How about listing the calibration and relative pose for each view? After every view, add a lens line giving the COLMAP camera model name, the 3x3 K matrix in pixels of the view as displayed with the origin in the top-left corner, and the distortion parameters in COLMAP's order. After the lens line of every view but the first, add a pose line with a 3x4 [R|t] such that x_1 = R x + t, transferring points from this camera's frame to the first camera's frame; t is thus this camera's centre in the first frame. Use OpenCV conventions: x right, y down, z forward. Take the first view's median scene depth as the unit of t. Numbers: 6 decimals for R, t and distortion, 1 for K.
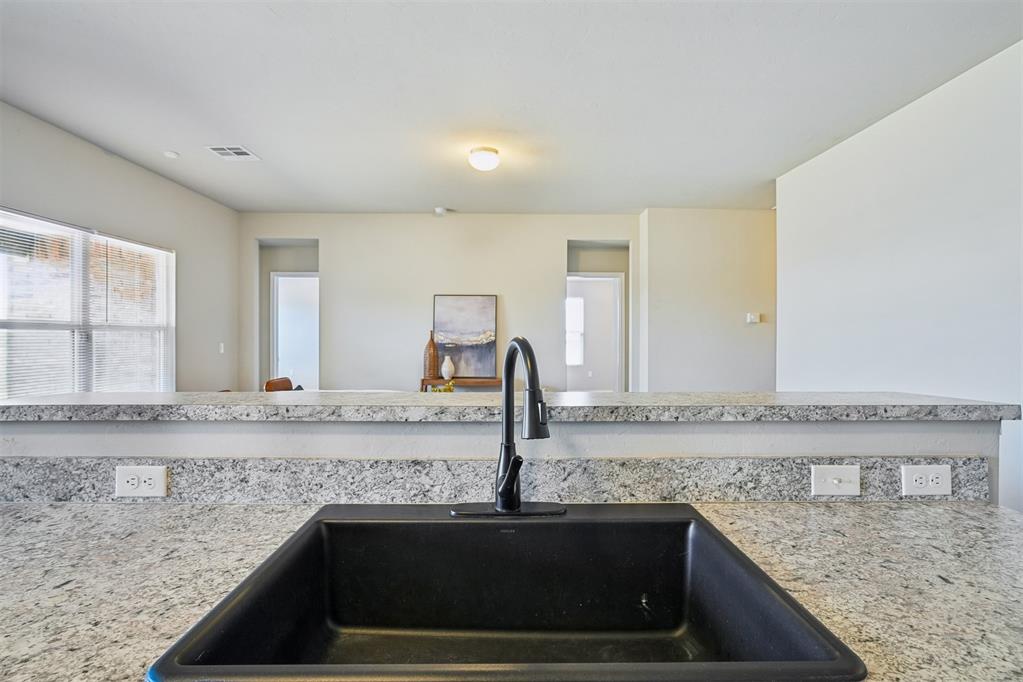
lens RADIAL K [[473.9, 0, 510.5], [0, 473.9, 335.6], [0, 0, 1]] dist [-0.023771, 0.009904]
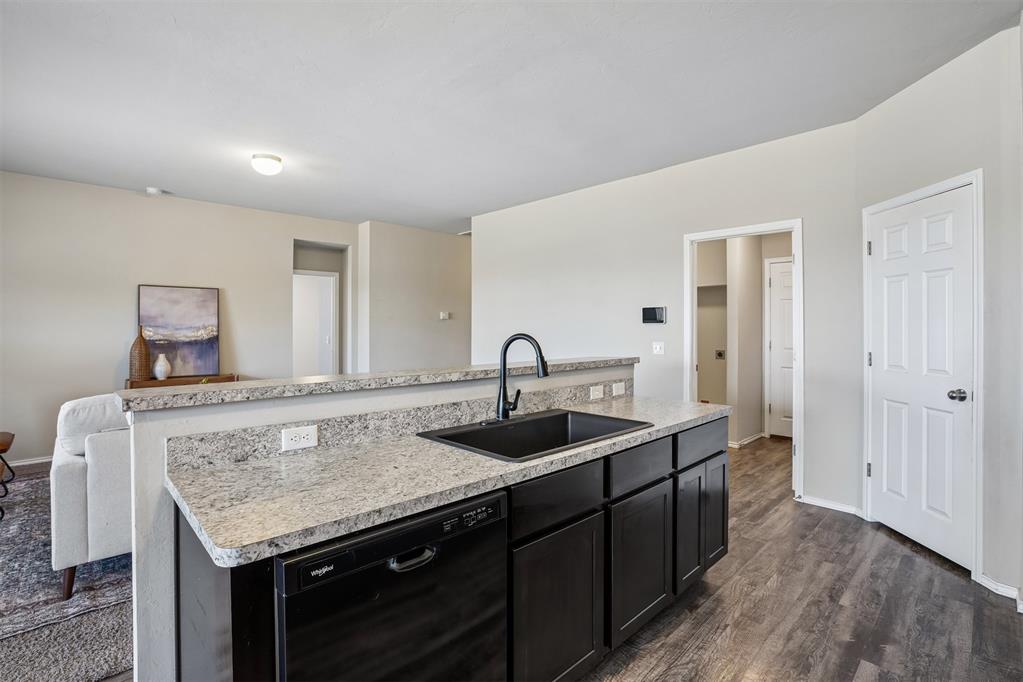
lens RADIAL K [[472.6, 0, 504.1], [0, 472.6, 330.8], [0, 0, 1]] dist [-0.036844, 0.000861]
pose [[0.745210, -0.007700, 0.666786, -1.252210], [0.003992, 0.999967, 0.007086, -0.022210], [-0.666818, -0.002619, 0.745216, -0.467995]]
